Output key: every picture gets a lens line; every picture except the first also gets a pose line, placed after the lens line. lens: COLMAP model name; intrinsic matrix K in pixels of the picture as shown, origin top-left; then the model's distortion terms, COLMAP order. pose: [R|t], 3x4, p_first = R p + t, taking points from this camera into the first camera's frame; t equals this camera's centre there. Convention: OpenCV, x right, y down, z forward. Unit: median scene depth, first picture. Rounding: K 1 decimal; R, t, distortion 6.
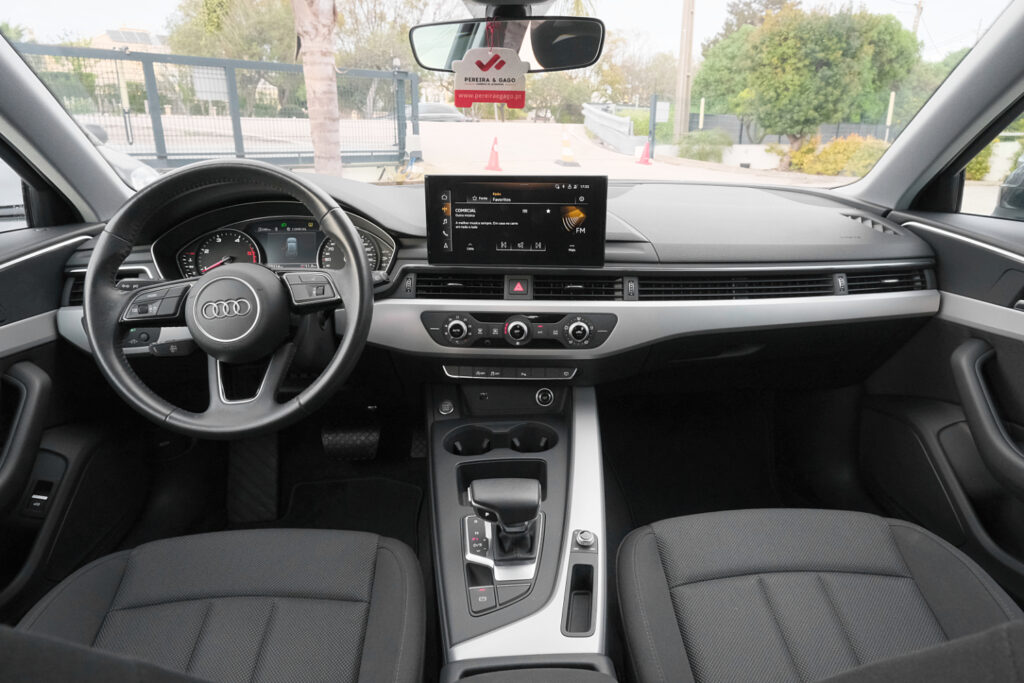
lens RADIAL K [[648.0, 0, 514.7], [0, 648.0, 333.3], [0, 0, 1]] dist [-0.004443, -0.002733]
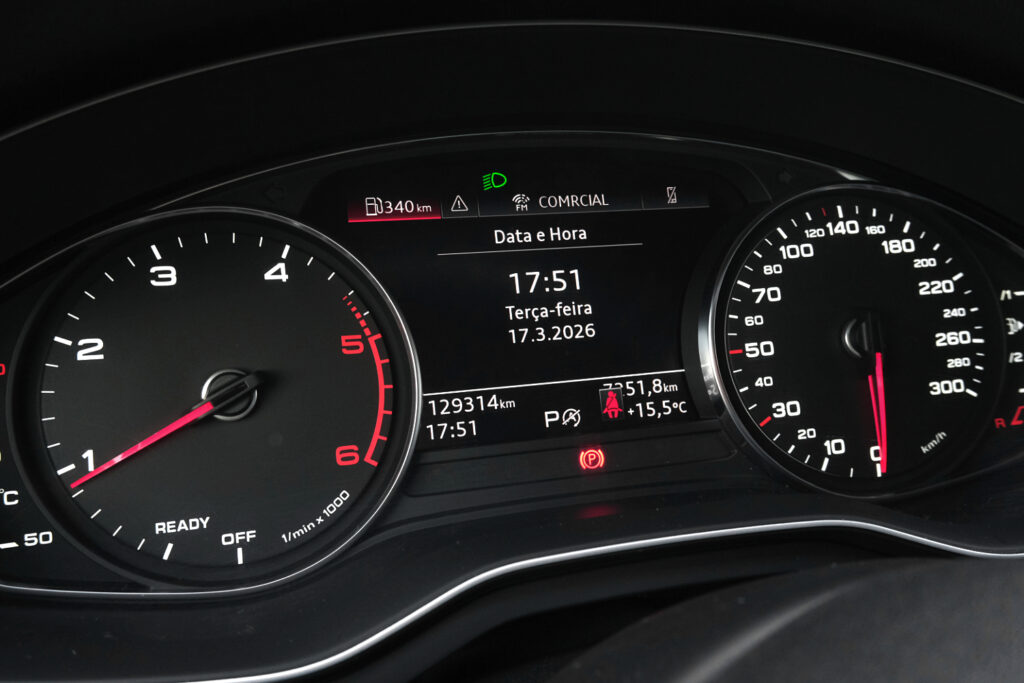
lens RADIAL K [[893.8, 0, 512.0], [0, 893.8, 341.5], [0, 0, 1]] dist [0.012080, -0.008523]
pose [[0.971954, -0.062712, 0.226654, -0.076480], [0.070869, 0.997092, -0.028026, -0.020705], [-0.224237, 0.043303, 0.973572, 0.137181]]
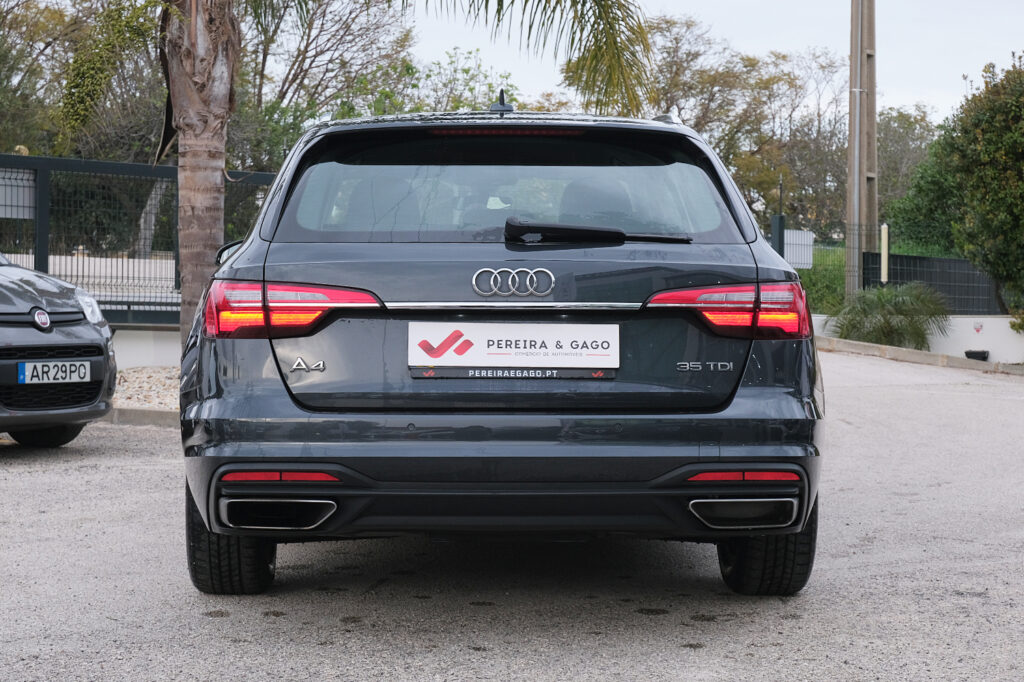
lens RADIAL K [[2019.0, 0, 512.0], [0, 2019.0, 341.0], [0, 0, 1]] dist [0.017503, 0.175611]
pose [[0.999941, 0.010484, 0.002861, 0.012863], [-0.009240, 0.958769, -0.284037, 0.349949], [-0.005721, 0.283993, 0.958809, -0.968381]]
